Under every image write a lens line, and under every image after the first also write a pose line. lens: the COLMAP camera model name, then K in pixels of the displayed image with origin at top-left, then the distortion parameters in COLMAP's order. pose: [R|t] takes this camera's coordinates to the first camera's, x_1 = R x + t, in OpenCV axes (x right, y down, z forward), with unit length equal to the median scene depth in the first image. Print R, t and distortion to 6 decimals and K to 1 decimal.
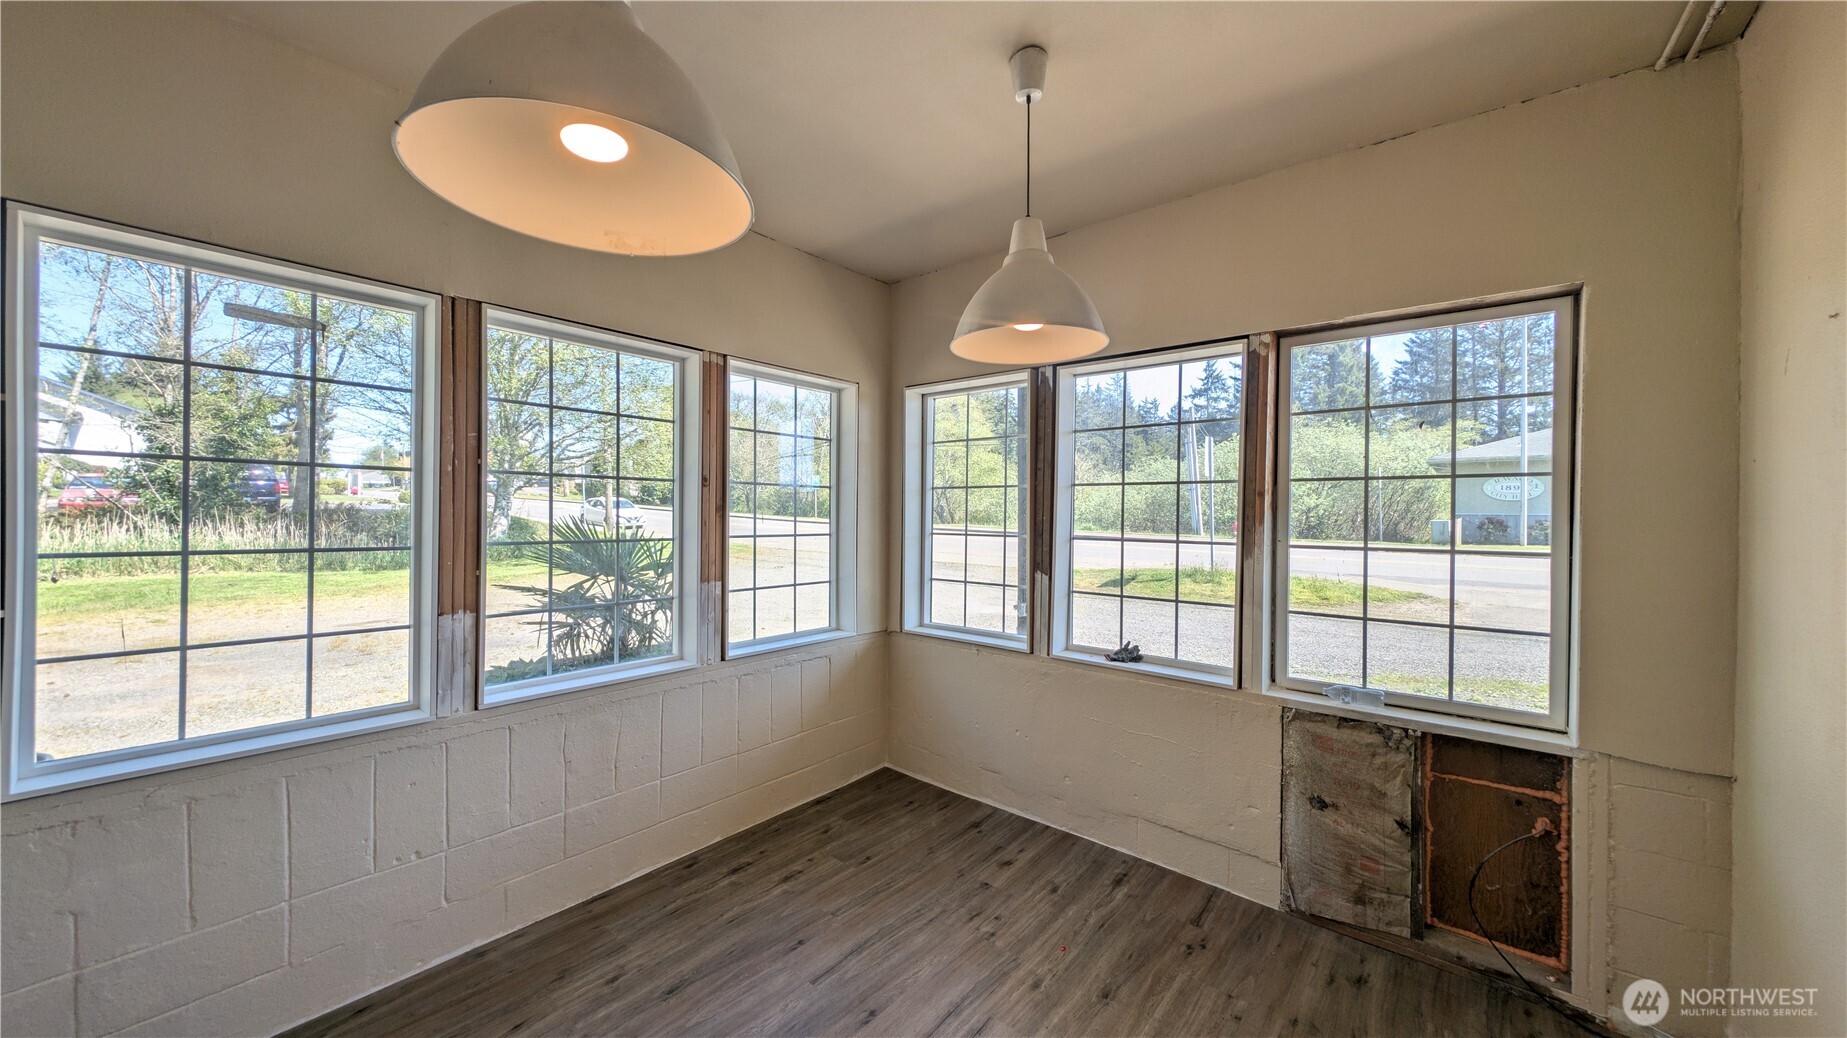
lens RADIAL K [[650.3, 0, 922.5], [0, 650.3, 512.7], [0, 0, 1]] dist [0.000497, -0.001233]
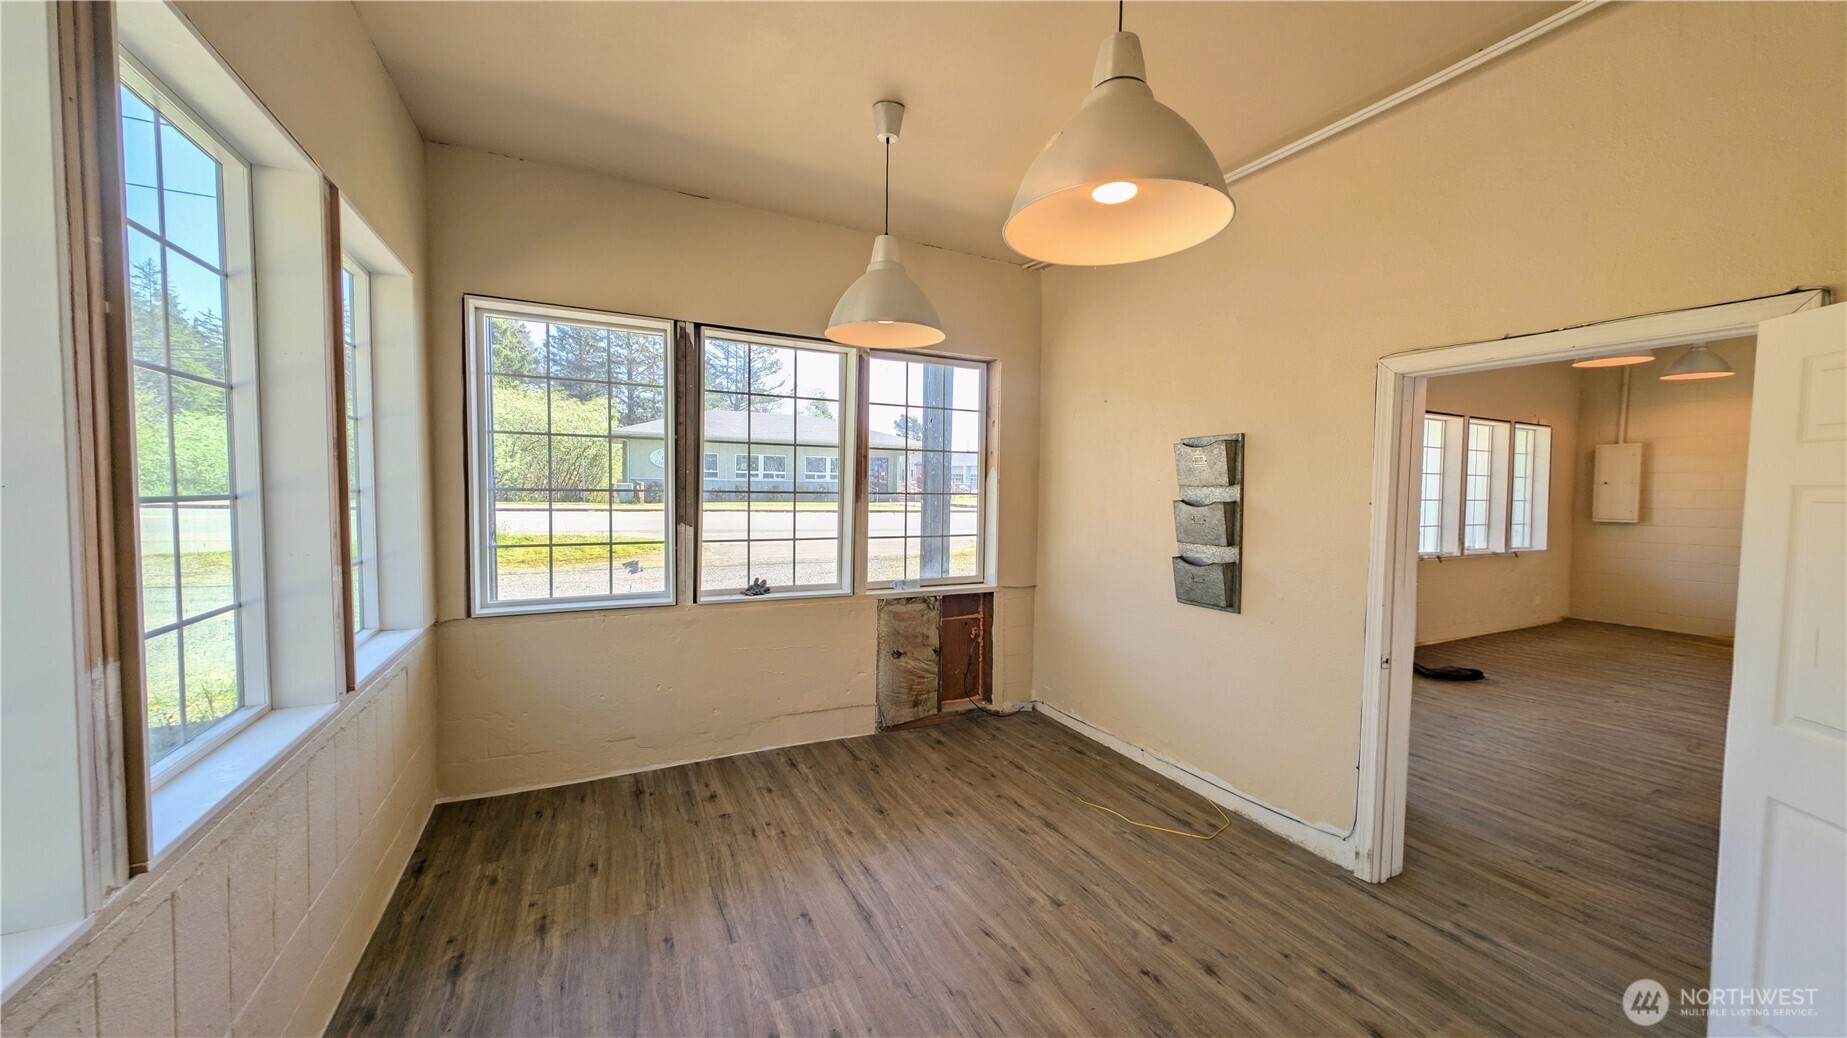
lens RADIAL K [[650.3, 0, 932.2], [0, 650.3, 515.2], [0, 0, 1]] dist [0.000497, -0.001233]
pose [[0.393063, -0.042748, 0.918517, -0.735555], [-0.010591, 0.998642, 0.051009, 0.024995], [-0.919451, -0.029778, 0.392076, 0.290337]]
